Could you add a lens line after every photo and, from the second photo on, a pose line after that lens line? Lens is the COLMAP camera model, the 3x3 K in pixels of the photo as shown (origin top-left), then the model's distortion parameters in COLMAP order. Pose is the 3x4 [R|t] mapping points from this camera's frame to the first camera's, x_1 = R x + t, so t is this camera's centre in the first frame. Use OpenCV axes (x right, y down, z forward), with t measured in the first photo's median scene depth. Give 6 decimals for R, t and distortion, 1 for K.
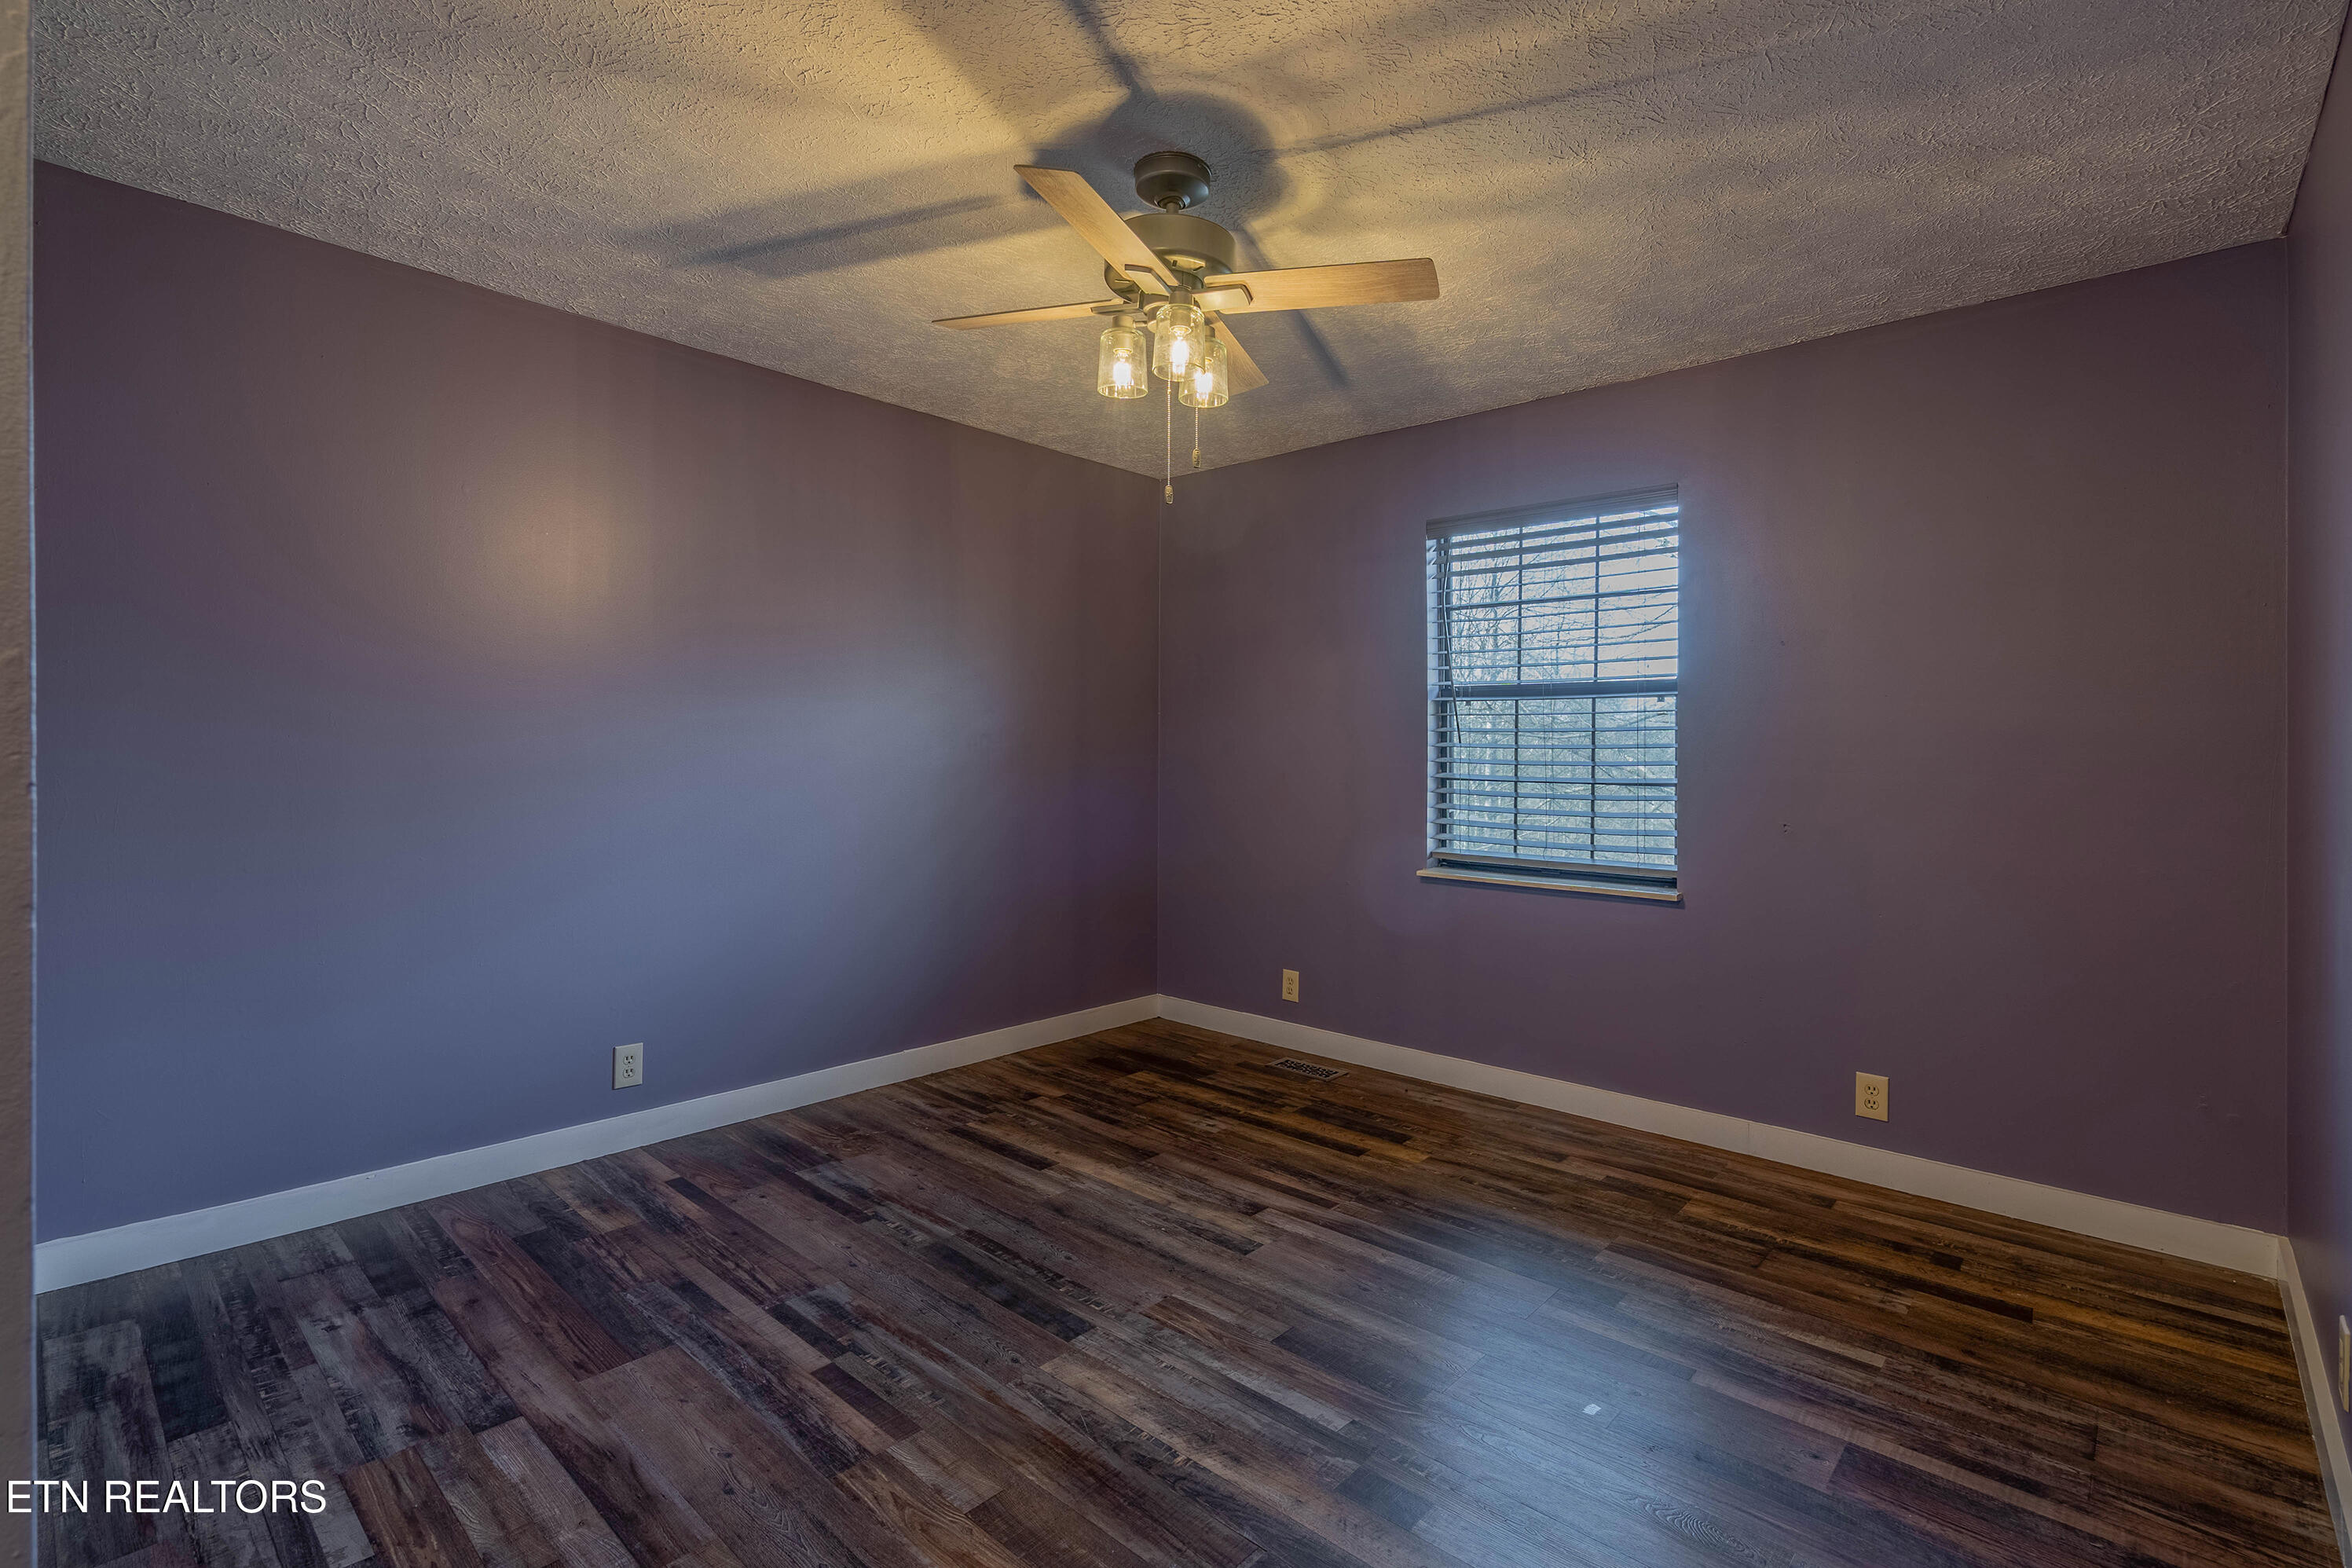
lens RADIAL K [[1072.7, 0, 1177.3], [0, 1072.7, 762.7], [0, 0, 1]] dist [-0.005676, 0.001242]
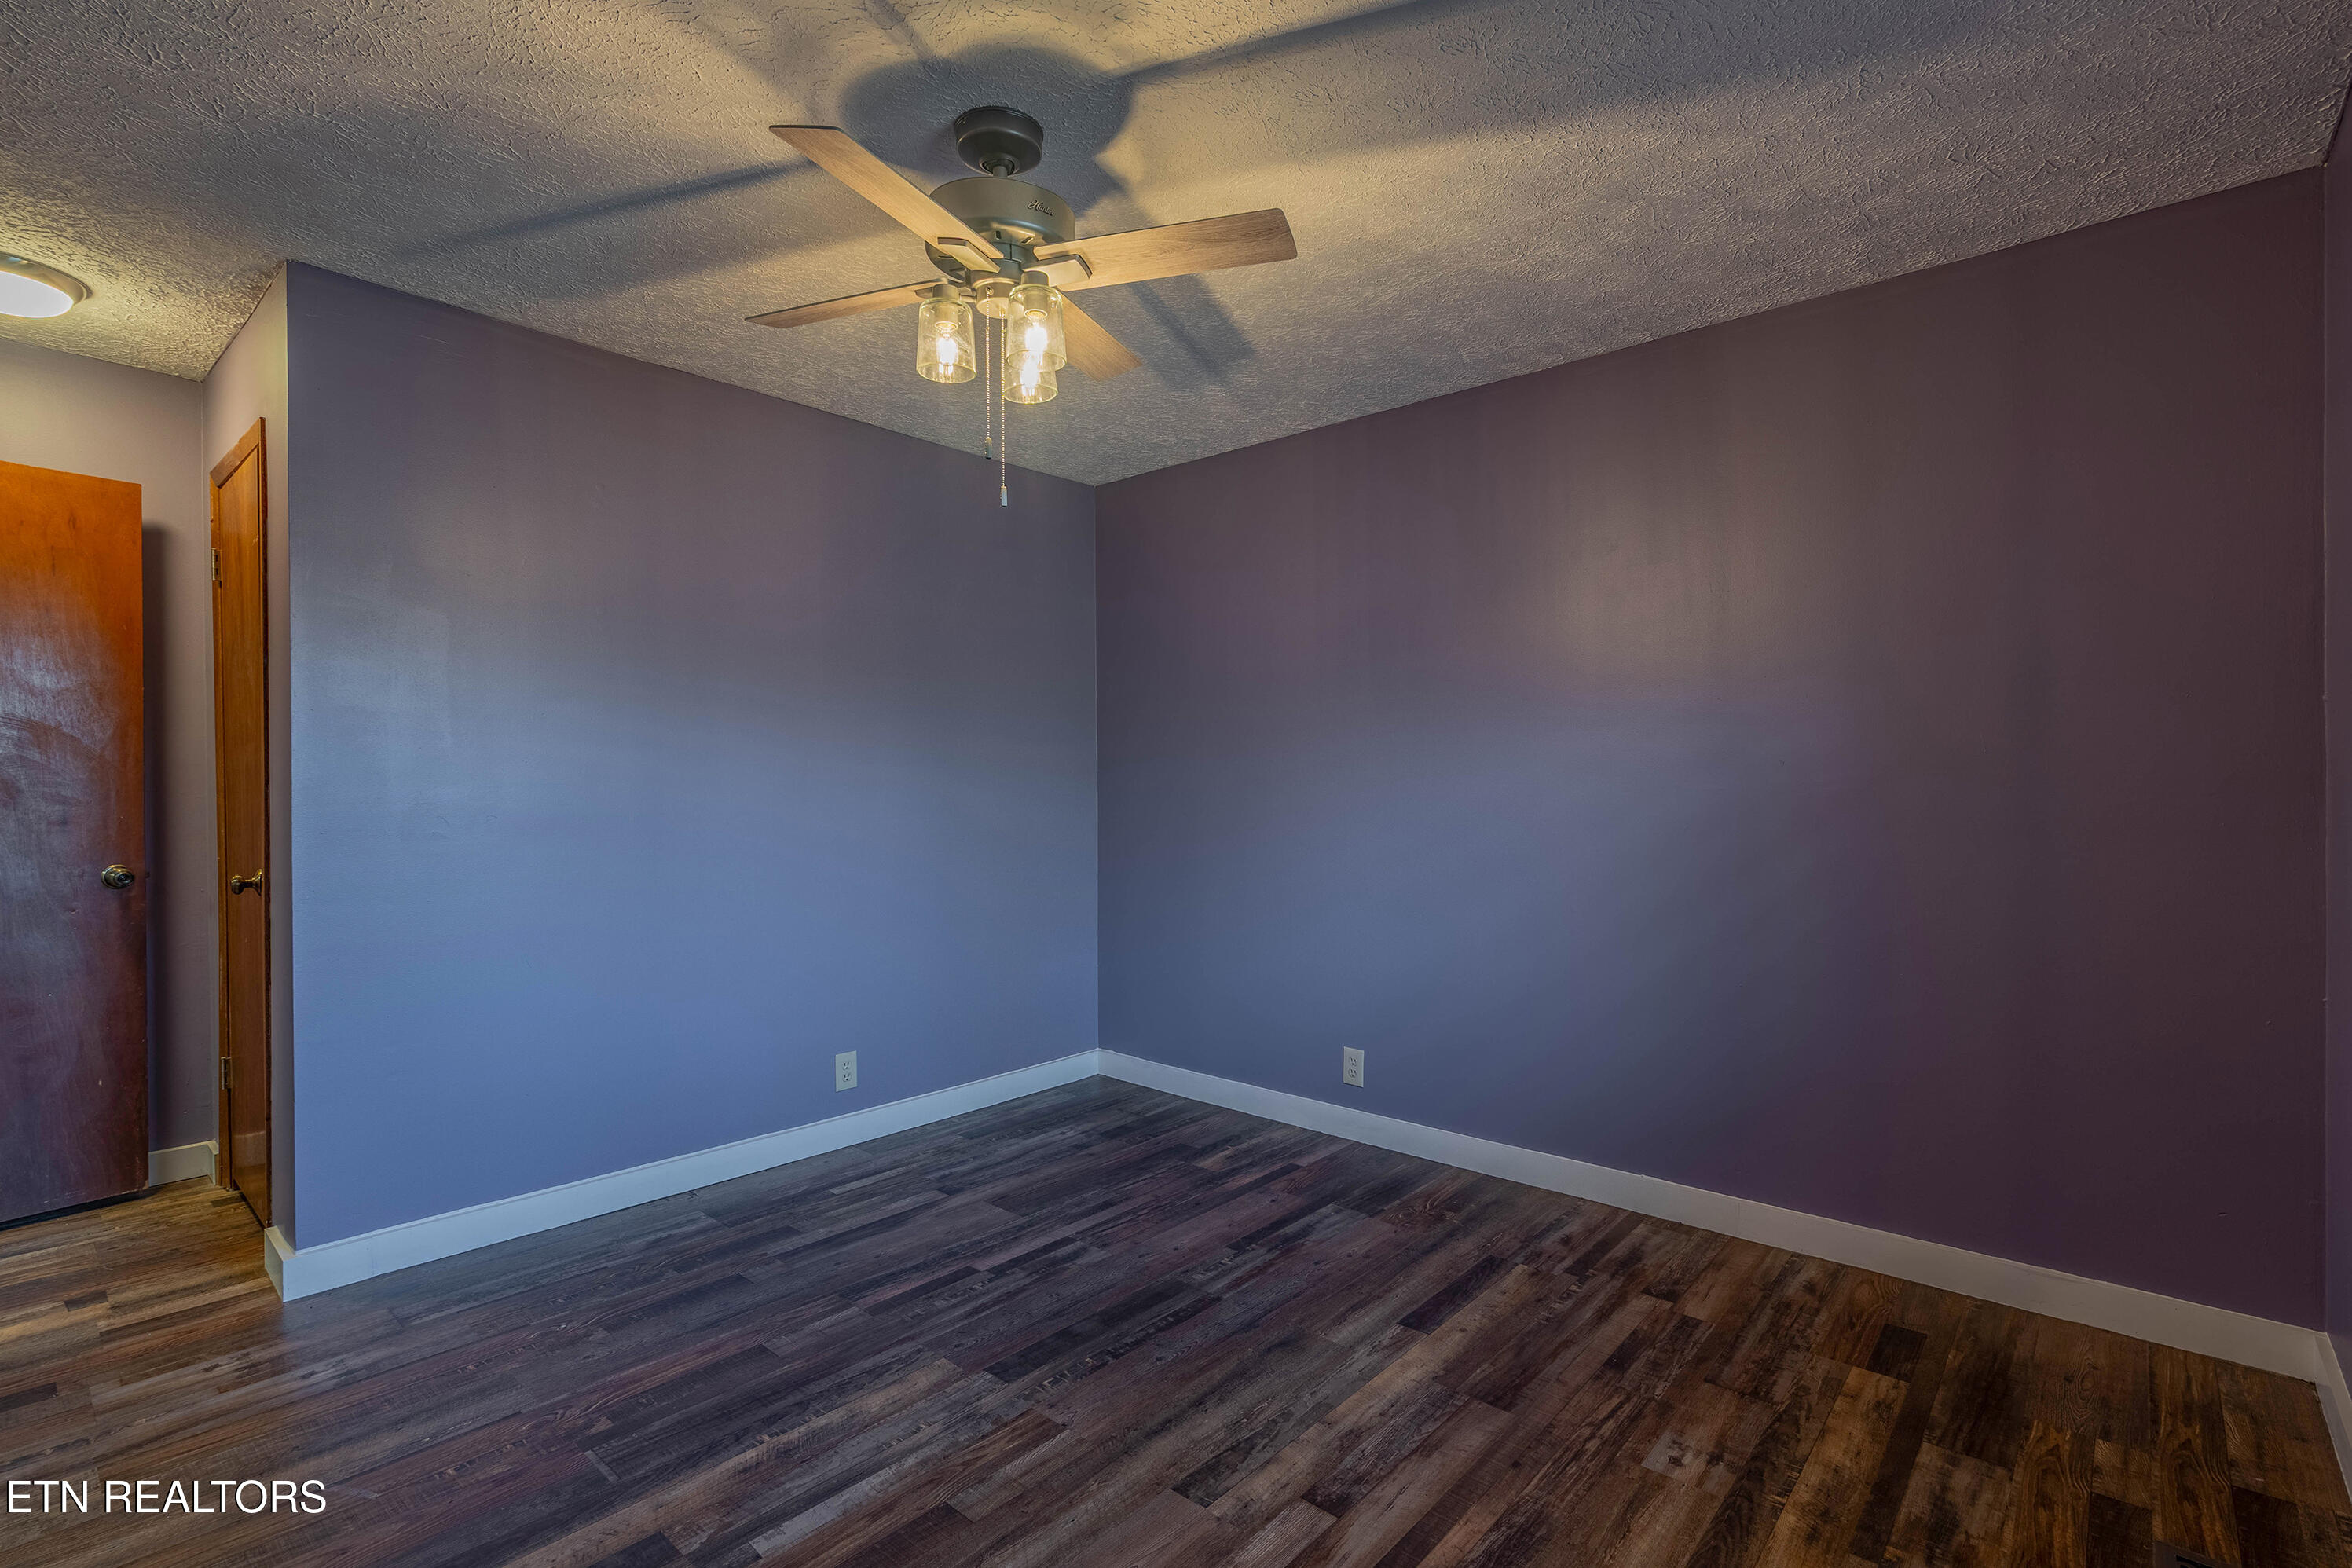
lens RADIAL K [[1072.7, 0, 1179.0], [0, 1072.7, 801.3], [0, 0, 1]] dist [-0.005676, 0.001242]
pose [[0.019995, 0.001761, -0.999799, 0.732016], [-0.009075, 0.999958, 0.001580, 0.002868], [0.999759, 0.009041, 0.020010, 0.935913]]
